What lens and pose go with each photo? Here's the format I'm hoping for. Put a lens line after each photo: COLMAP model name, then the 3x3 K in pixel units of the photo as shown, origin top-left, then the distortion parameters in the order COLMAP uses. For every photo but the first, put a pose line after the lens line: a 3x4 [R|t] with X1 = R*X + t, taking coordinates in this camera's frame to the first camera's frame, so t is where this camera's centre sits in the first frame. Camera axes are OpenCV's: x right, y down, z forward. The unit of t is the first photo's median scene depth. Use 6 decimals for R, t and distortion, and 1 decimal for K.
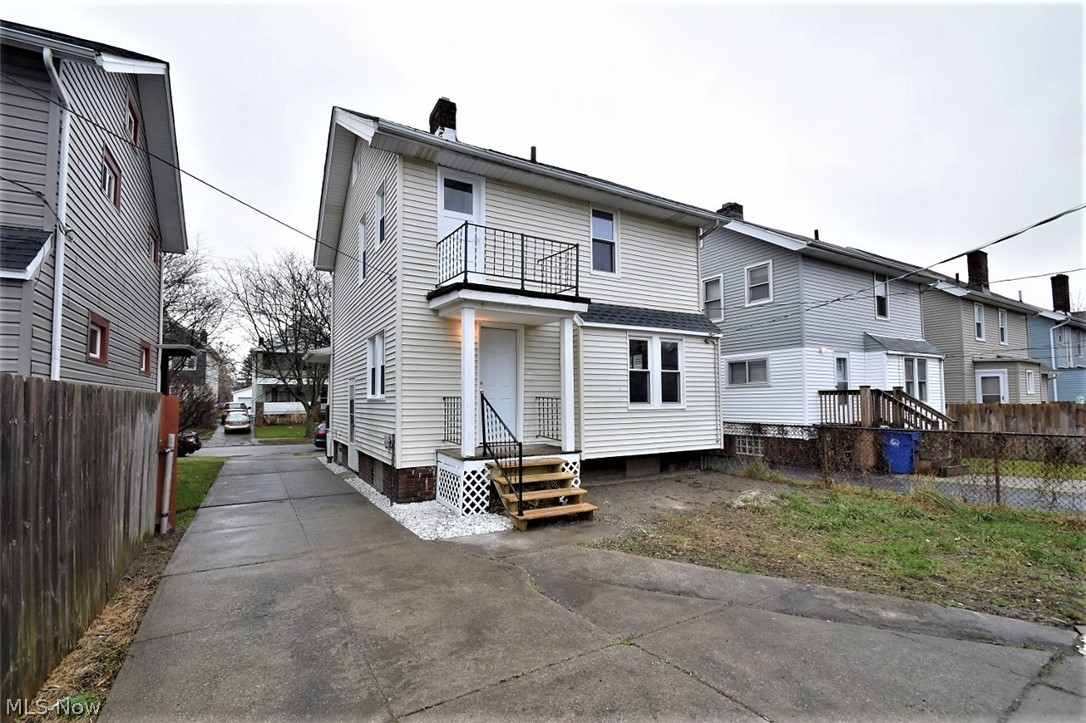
lens RADIAL K [[475.3, 0, 528.1], [0, 475.3, 379.8], [0, 0, 1]] dist [0.003461, -0.008714]
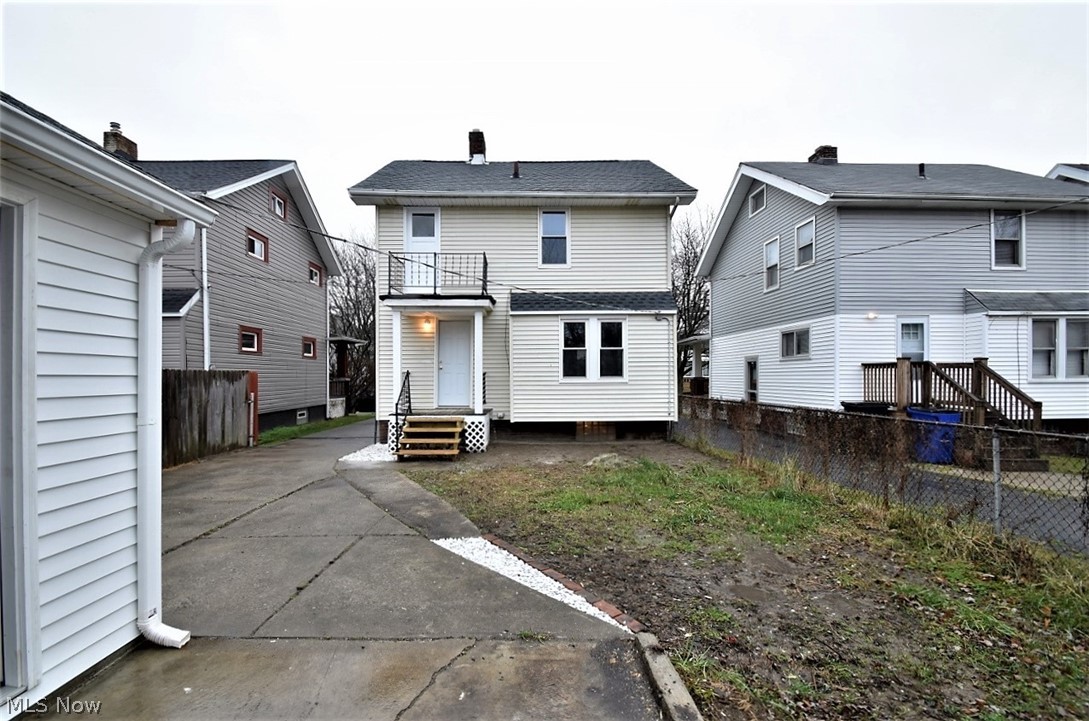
lens RADIAL K [[476.6, 0, 529.6], [0, 476.6, 378.8], [0, 0, 1]] dist [0.003461, -0.008714]
pose [[0.882015, 0.005292, -0.471193, 0.655120], [0.019921, 0.998624, 0.048505, -0.004887], [0.470801, -0.052169, 0.880696, -0.068800]]
